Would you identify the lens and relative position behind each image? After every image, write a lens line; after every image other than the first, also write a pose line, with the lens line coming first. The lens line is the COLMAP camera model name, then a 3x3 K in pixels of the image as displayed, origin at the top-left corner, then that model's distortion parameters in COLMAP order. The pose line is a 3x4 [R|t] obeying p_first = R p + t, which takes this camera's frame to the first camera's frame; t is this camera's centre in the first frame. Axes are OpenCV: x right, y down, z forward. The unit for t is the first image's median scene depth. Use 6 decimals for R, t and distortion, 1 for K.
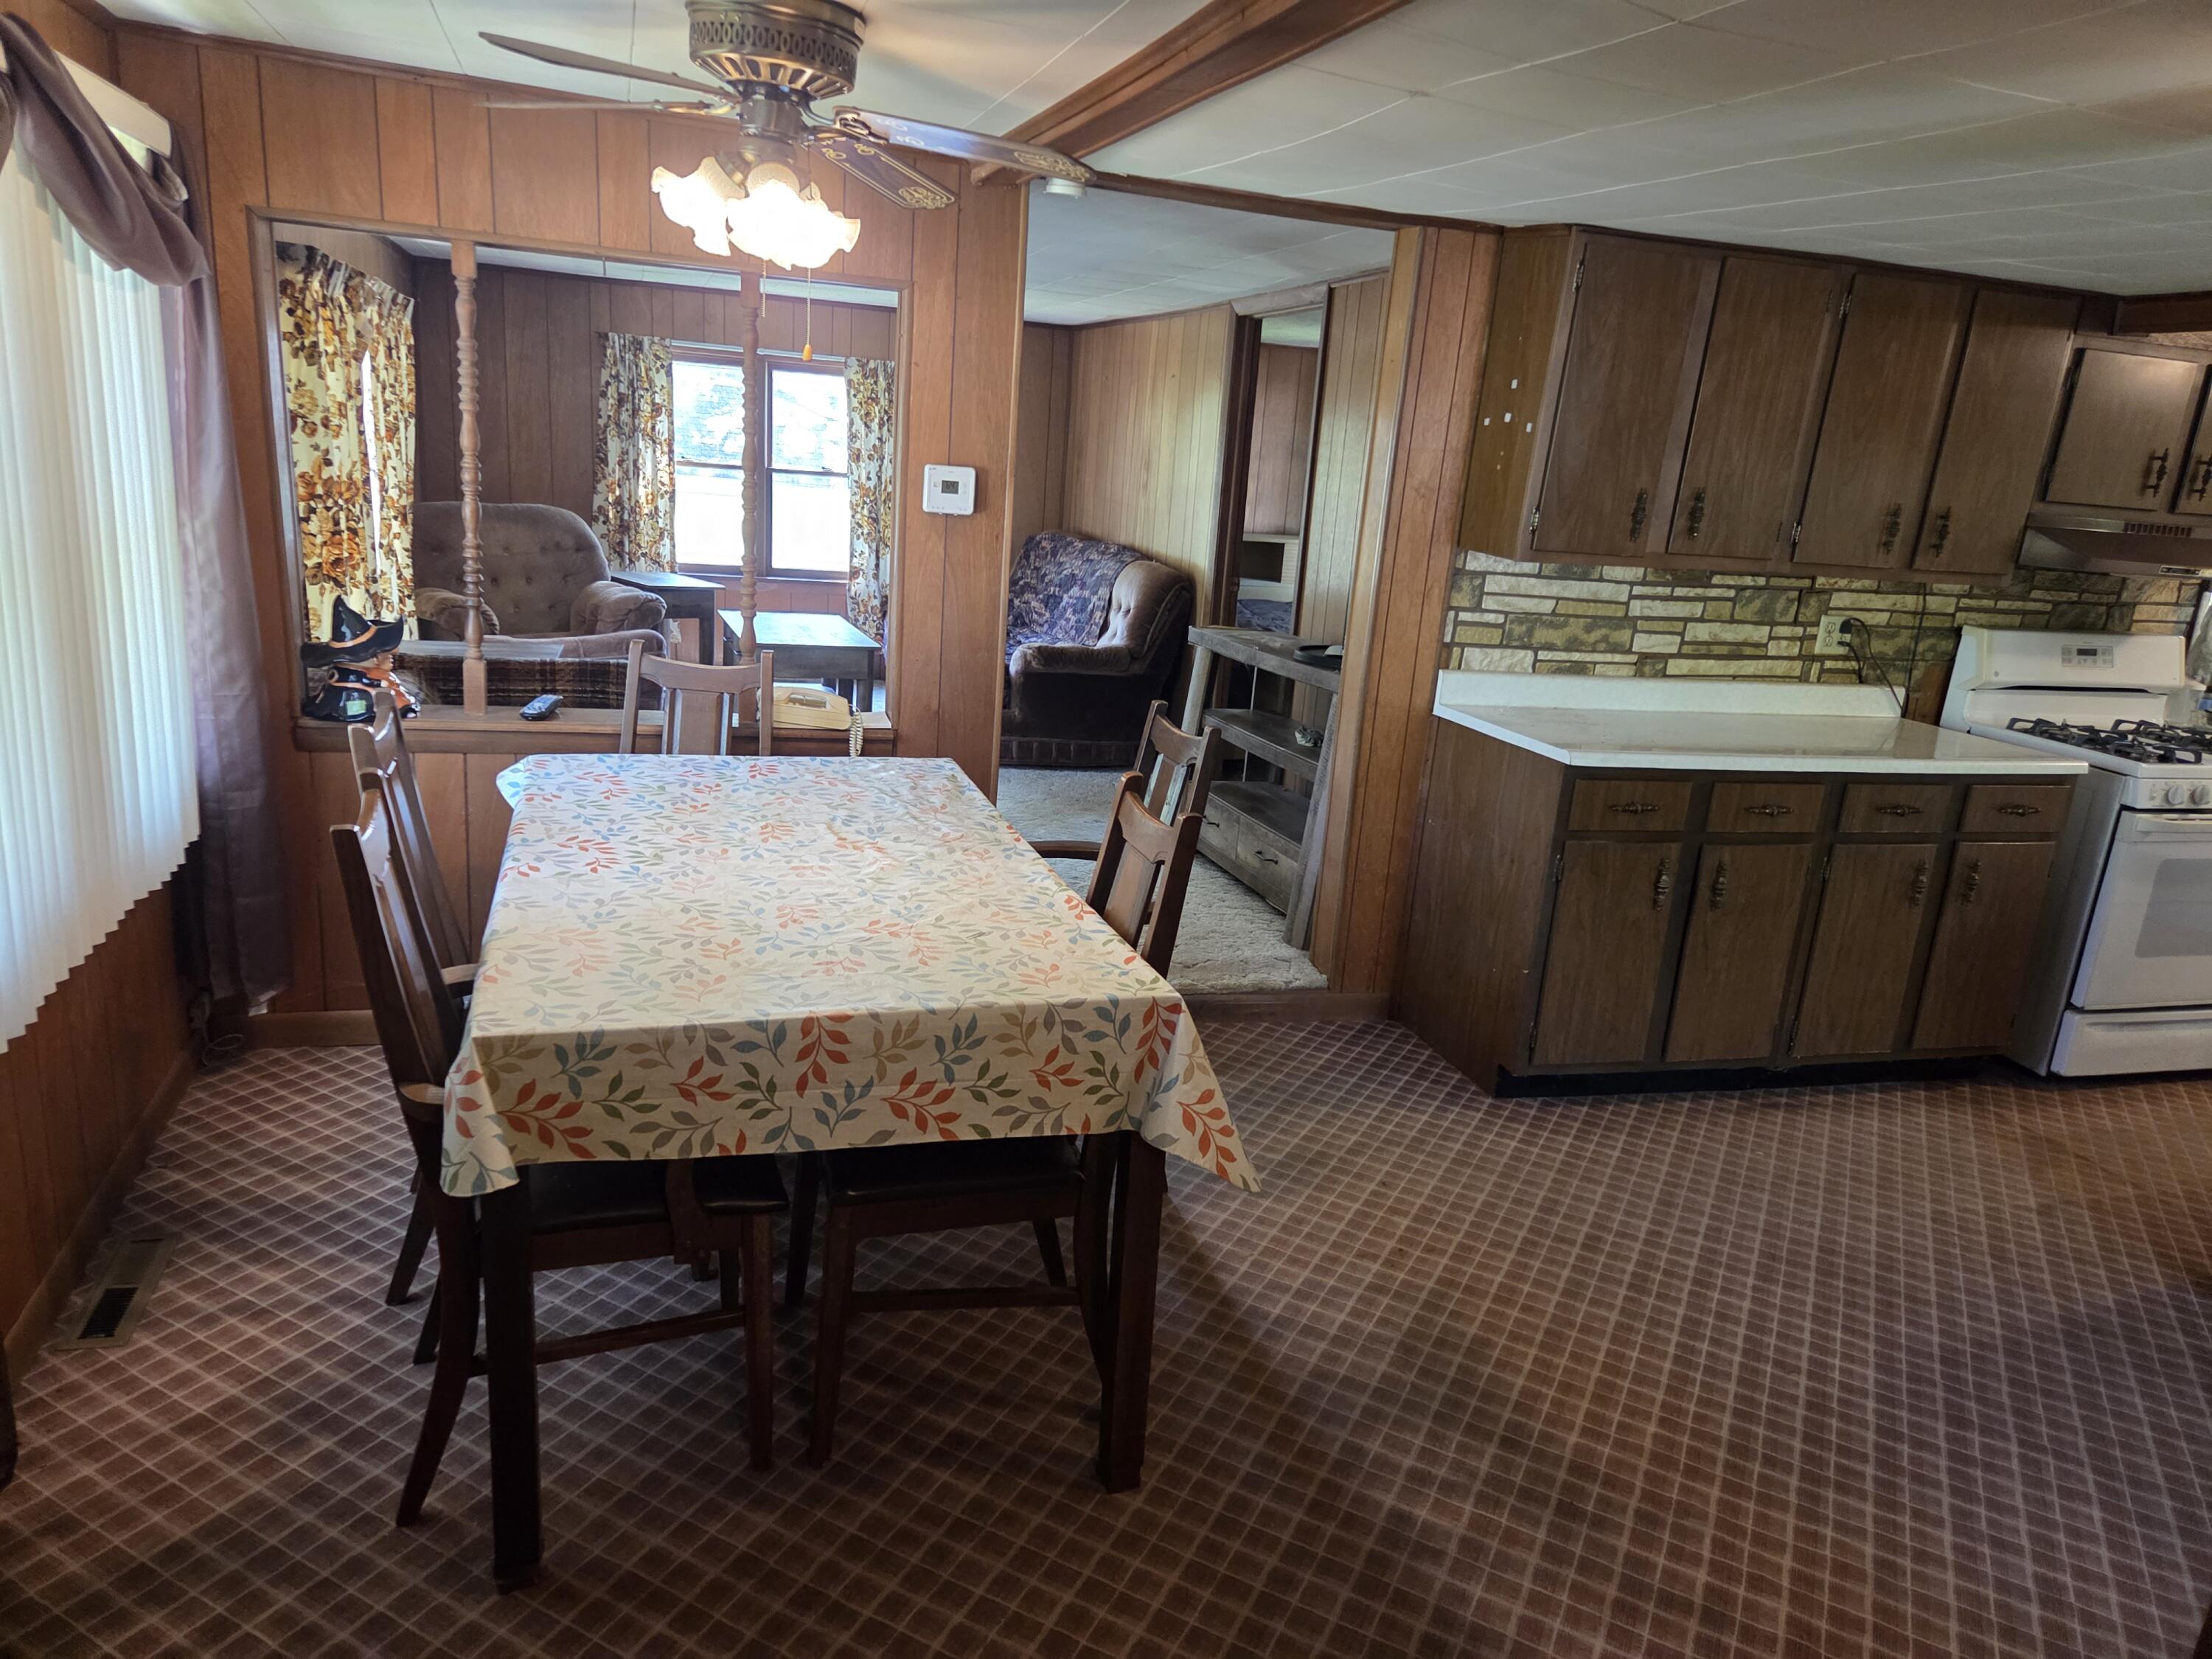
lens RADIAL K [[1481.2, 0, 1113.9], [0, 1481.2, 842.8], [0, 0, 1]] dist [0.075488, -0.050698]
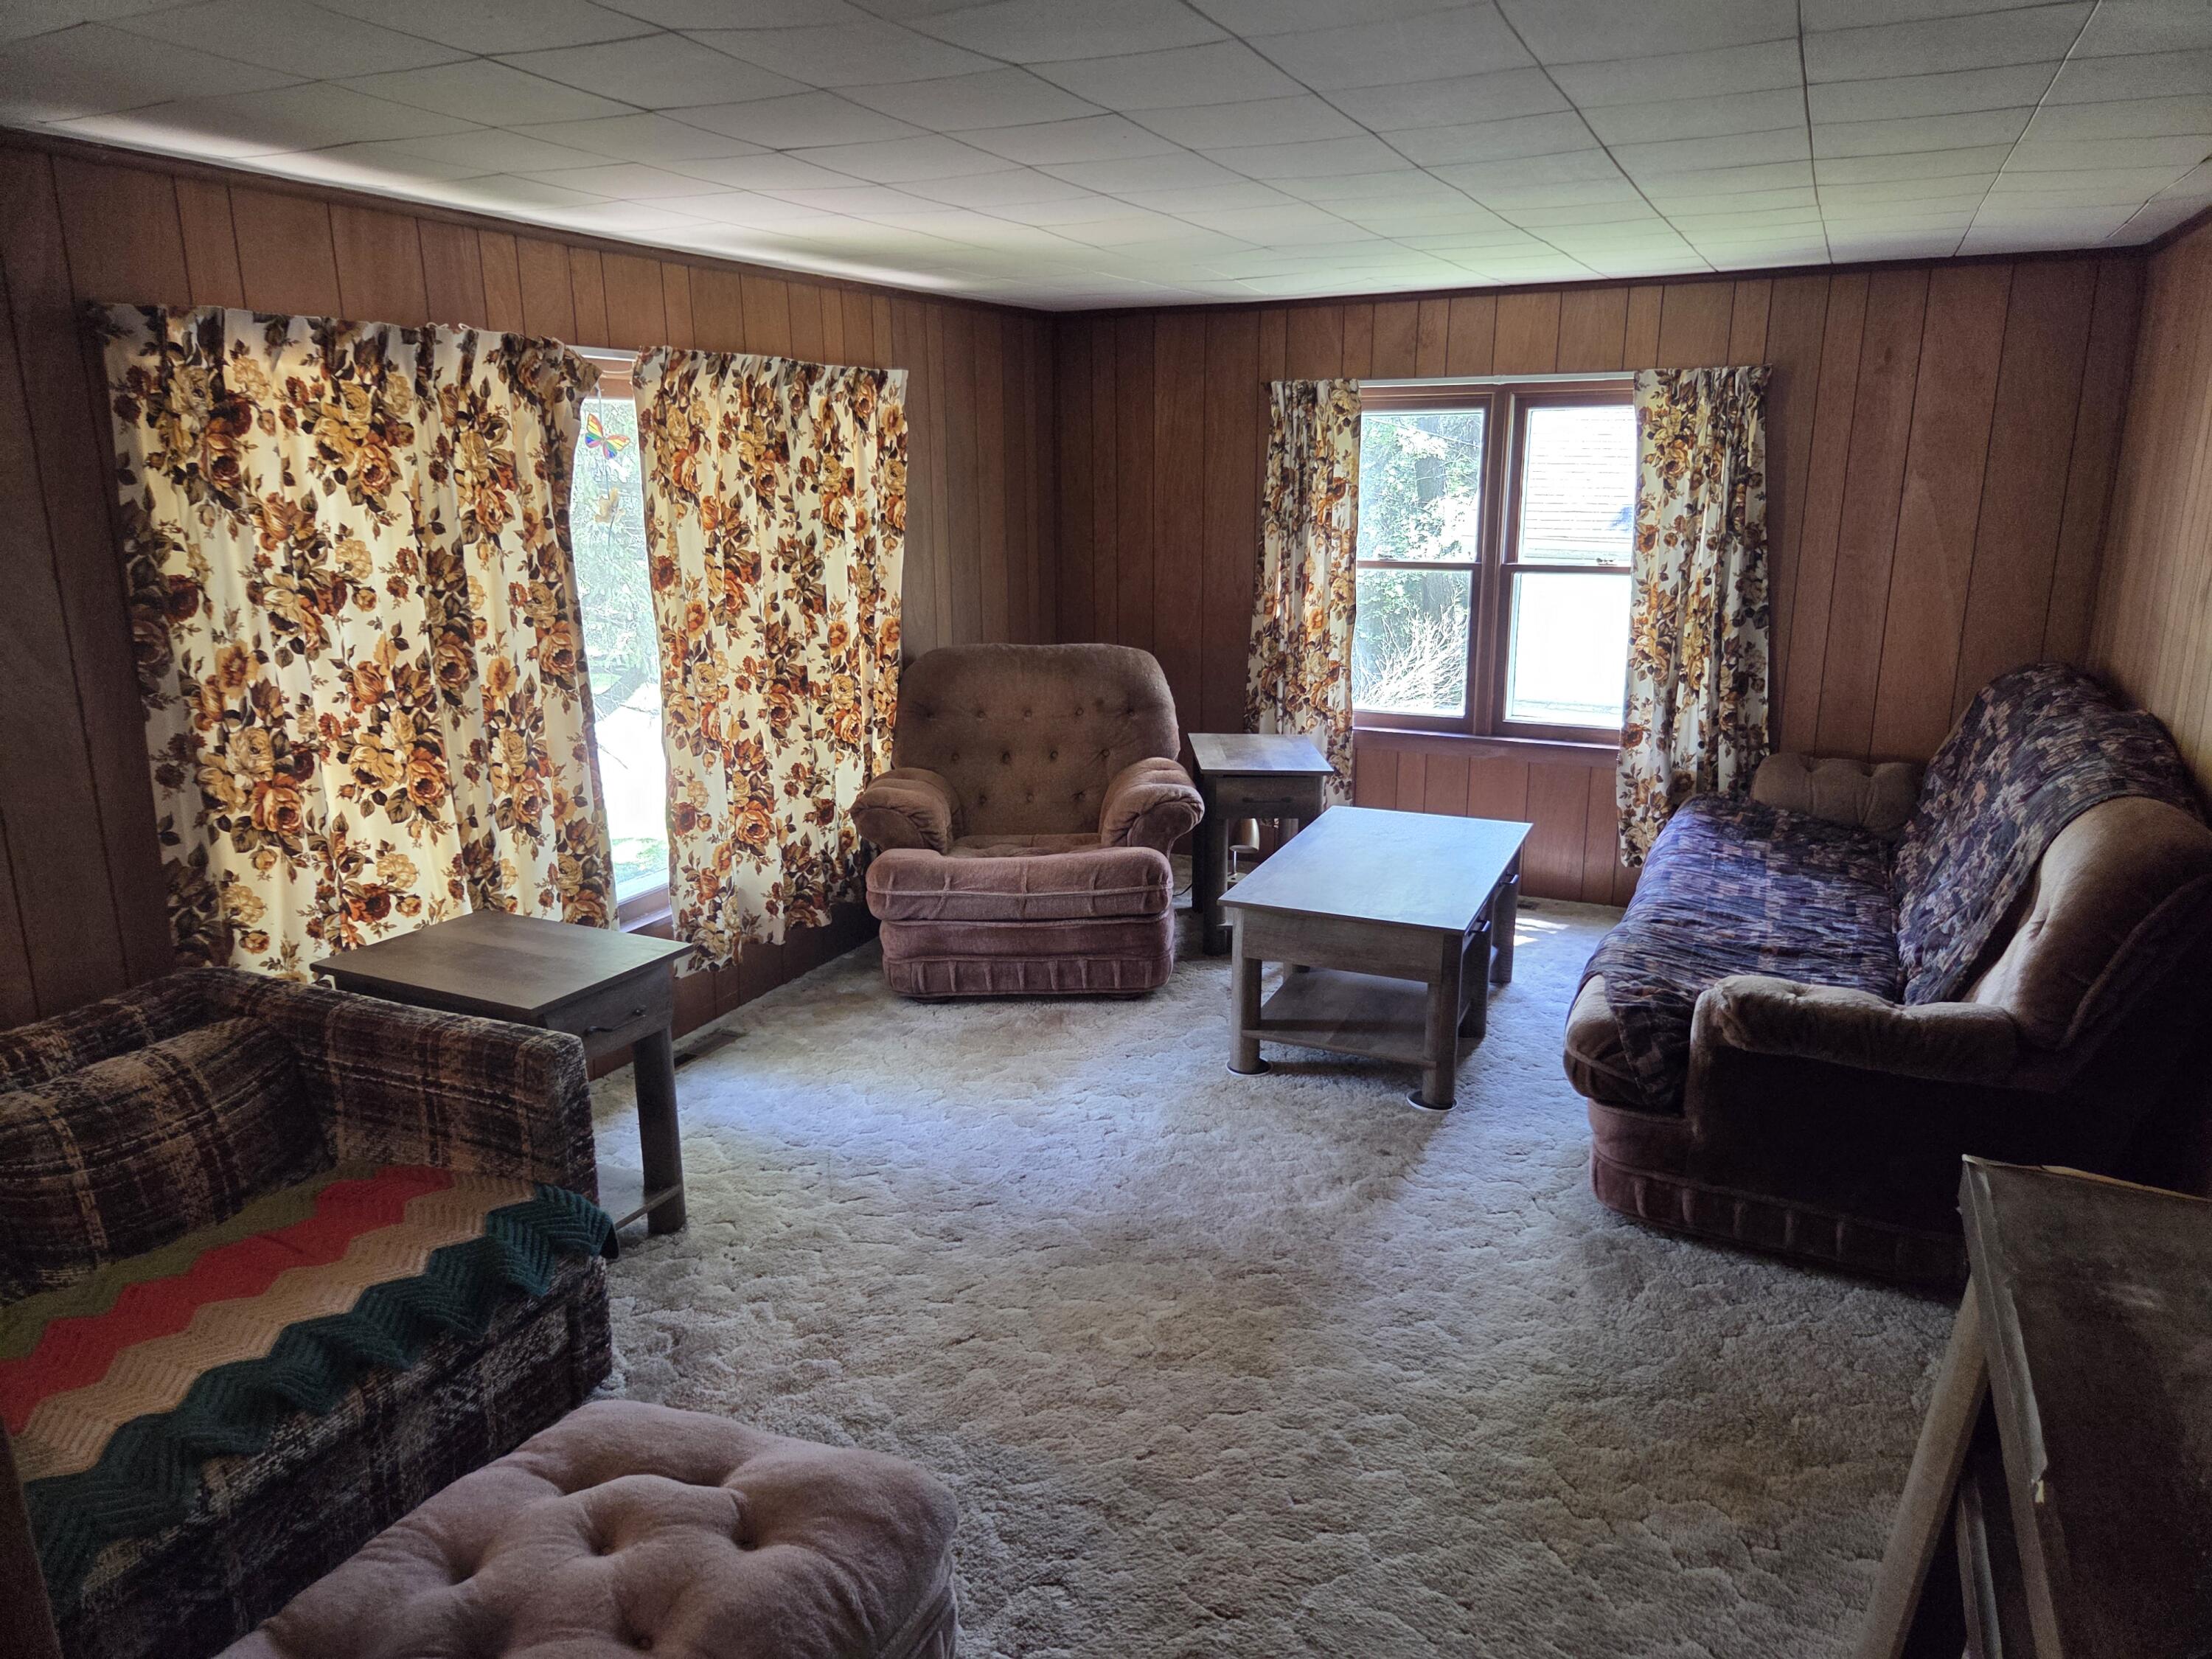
lens RADIAL K [[1481.2, 0, 1113.9], [0, 1481.2, 842.8], [0, 0, 1]] dist [0.075488, -0.050698]
pose [[0.721513, 0.102697, -0.684742, 0.163886], [-0.119334, 0.992585, 0.023125, -0.244272], [0.682040, 0.065028, 0.728418, 0.826863]]
